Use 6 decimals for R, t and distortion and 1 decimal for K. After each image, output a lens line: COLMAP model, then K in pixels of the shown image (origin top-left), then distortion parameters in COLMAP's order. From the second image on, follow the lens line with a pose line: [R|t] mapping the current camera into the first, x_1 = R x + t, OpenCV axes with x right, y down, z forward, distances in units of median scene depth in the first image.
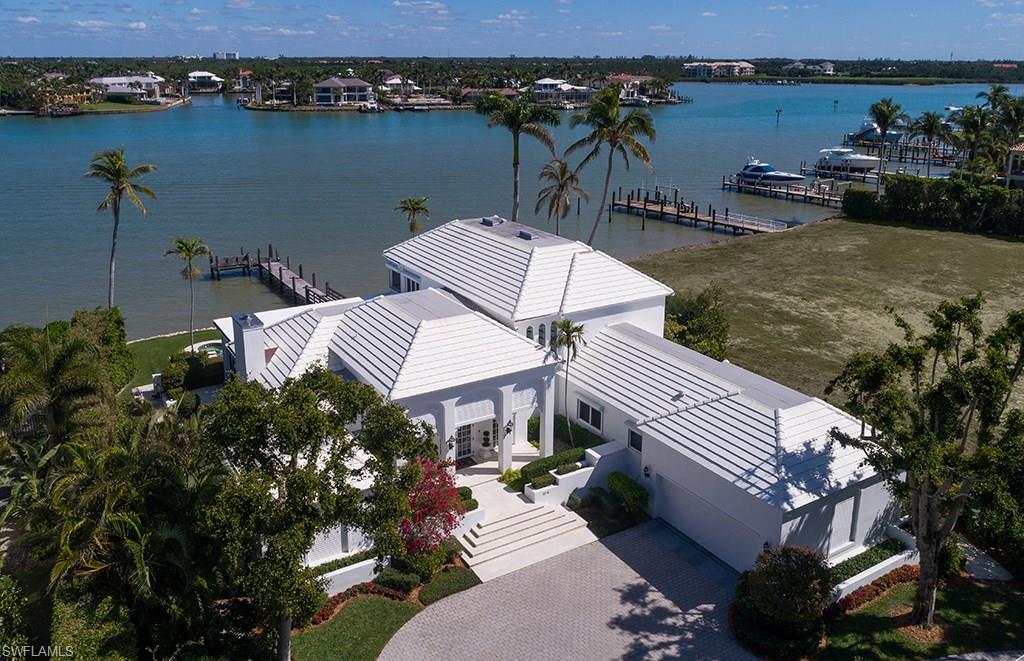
lens RADIAL K [[738.9, 0, 512.0], [0, 738.9, 330.5], [0, 0, 1]] dist [0.030215, -0.000195]
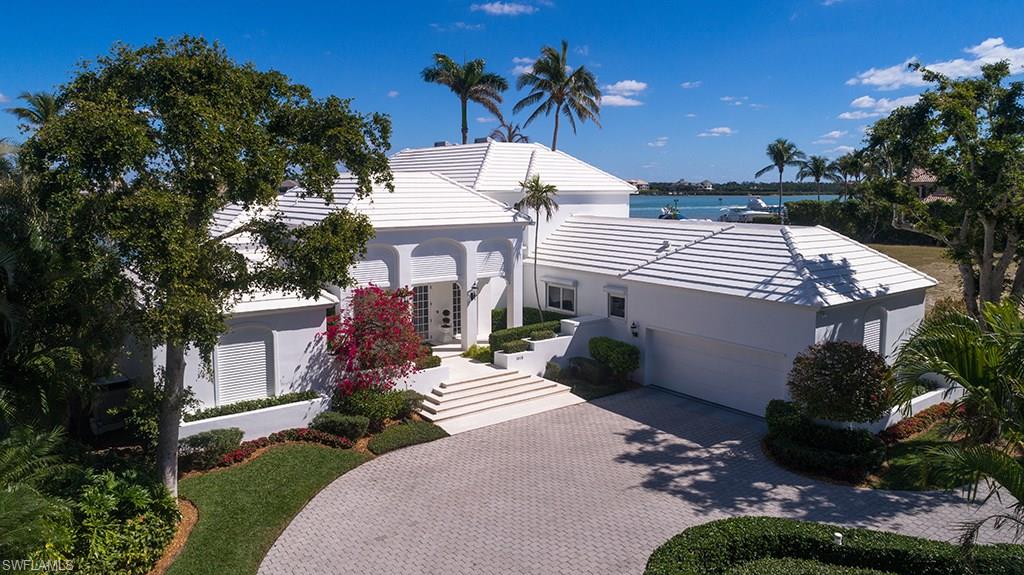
lens RADIAL K [[665.1, 0, 512.0], [0, 665.1, 287.5], [0, 0, 1]] dist [0.023599, -0.001223]
pose [[0.995616, -0.015845, 0.092187, -0.035832], [0.030928, 0.985881, -0.164569, 0.295830], [-0.088277, 0.166698, 0.982048, 0.264515]]
